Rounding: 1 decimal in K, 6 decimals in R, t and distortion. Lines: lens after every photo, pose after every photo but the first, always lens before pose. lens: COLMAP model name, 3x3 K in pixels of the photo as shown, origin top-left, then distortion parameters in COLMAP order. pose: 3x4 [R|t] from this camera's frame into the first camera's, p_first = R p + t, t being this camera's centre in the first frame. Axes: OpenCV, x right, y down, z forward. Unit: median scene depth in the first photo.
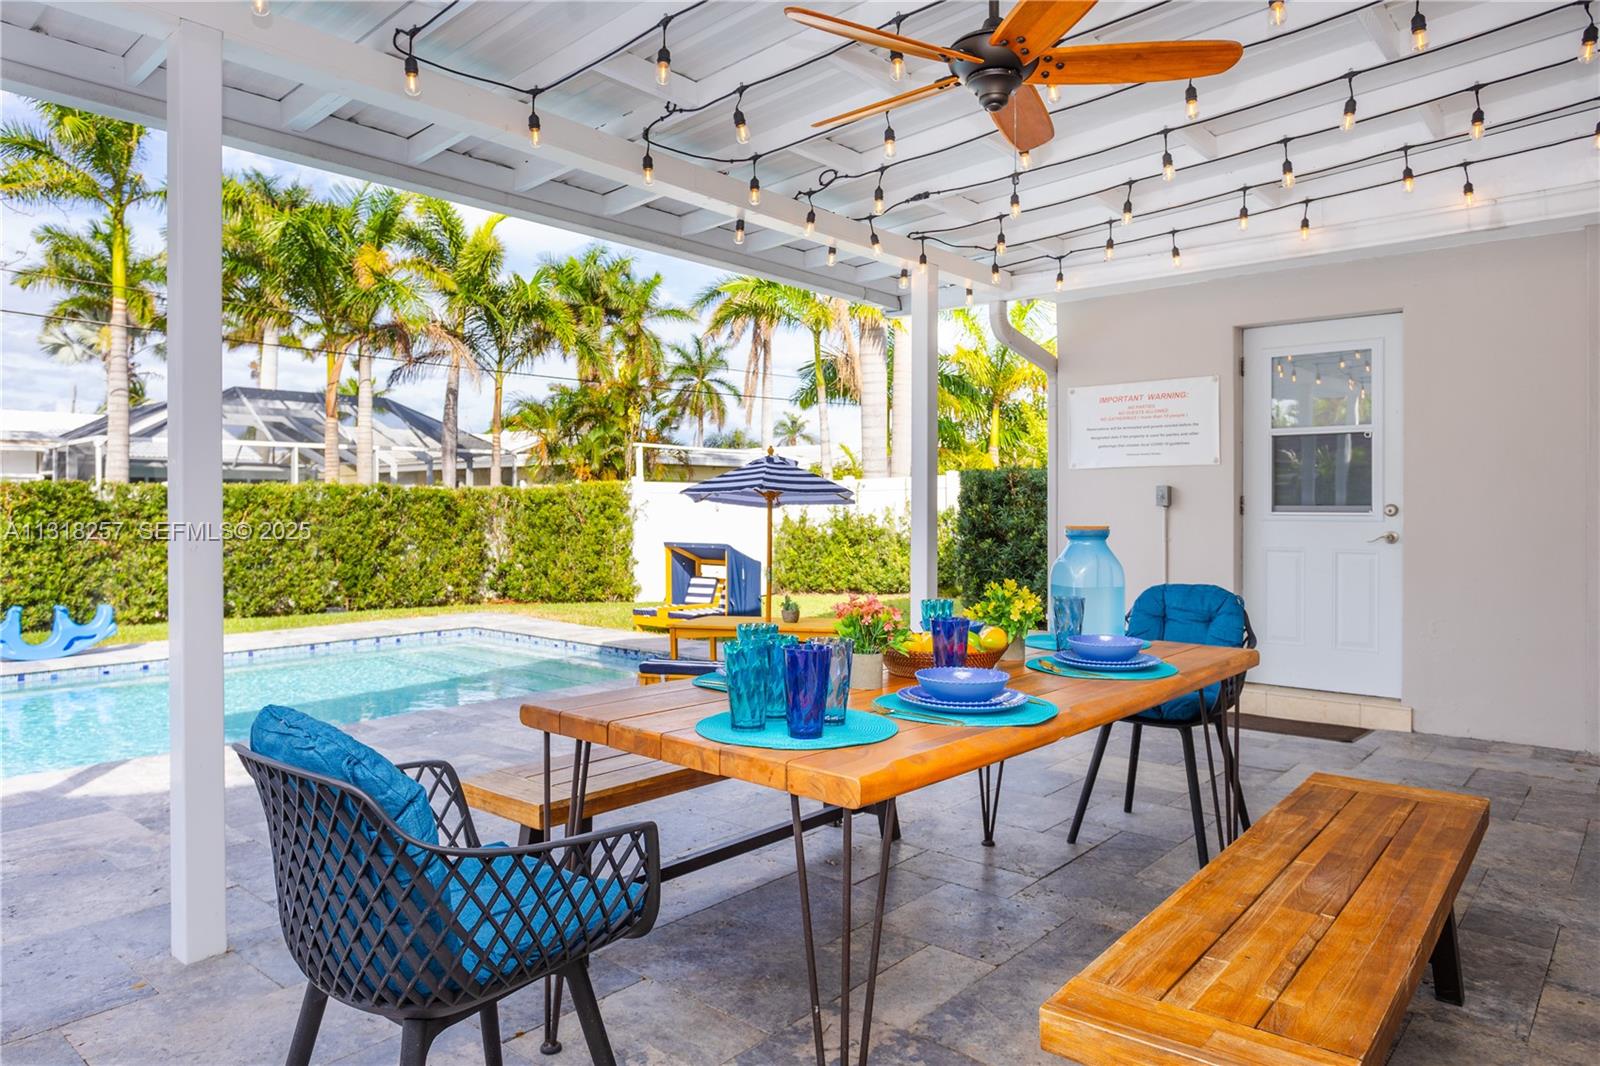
lens RADIAL K [[857.7, 0, 800.1], [0, 857.7, 518.1], [0, 0, 1]] dist [0.002341, 0.001004]
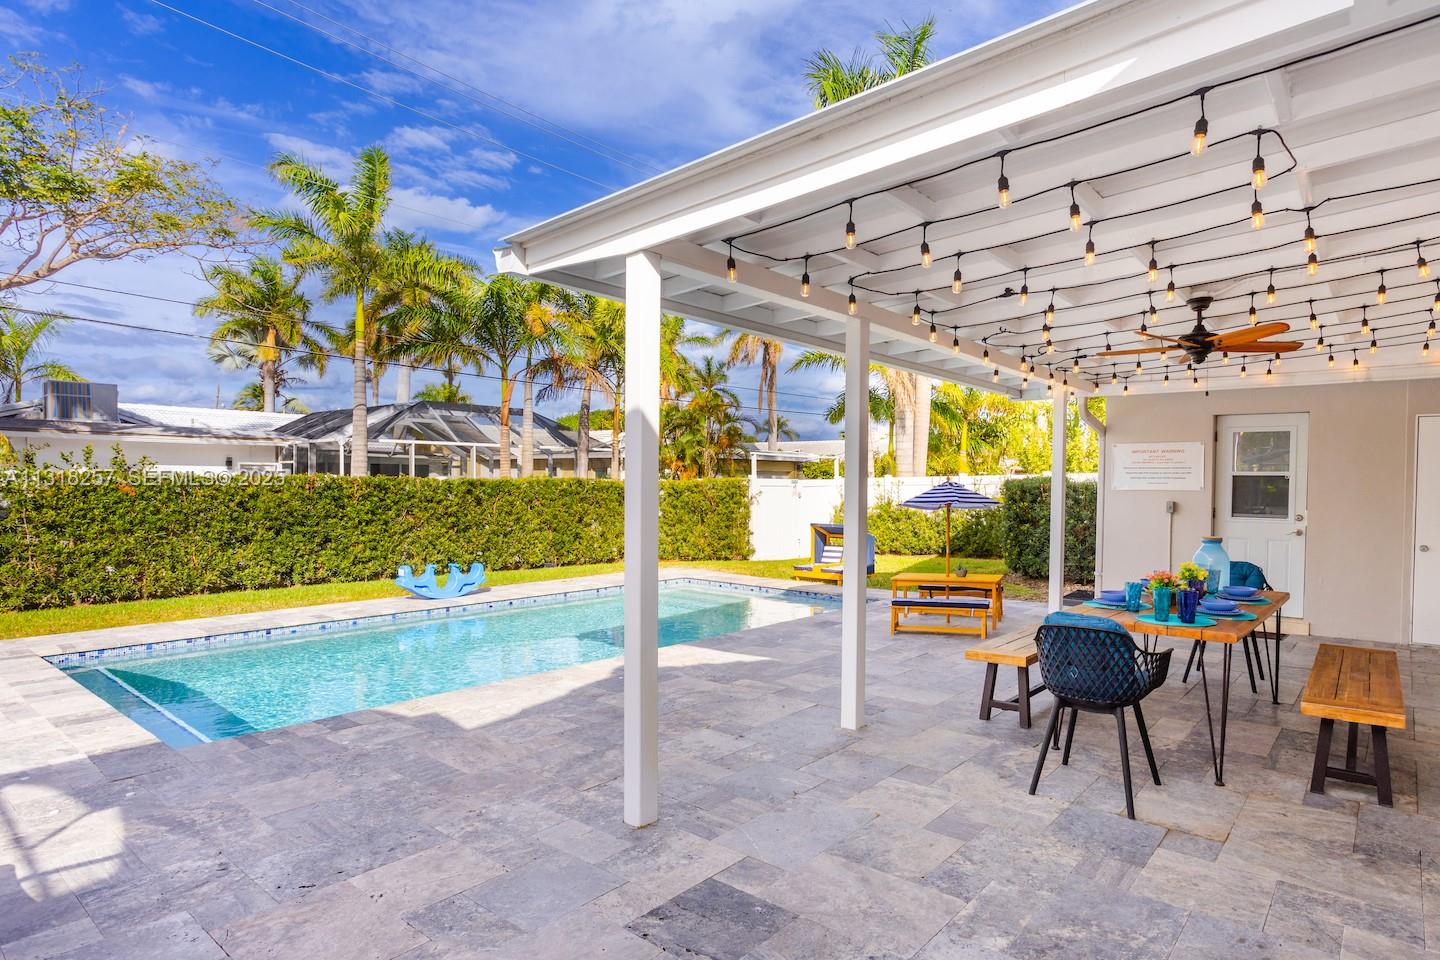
lens RADIAL K [[727.9, 0, 721.1], [0, 727.9, 482.8], [0, 0, 1]] dist [-0.000473, 0.001553]
pose [[0.998202, 0.009582, 0.059168, -0.337388], [-0.009786, 0.999947, 0.003153, -0.040279], [-0.059134, -0.003727, 0.998243, -0.256901]]
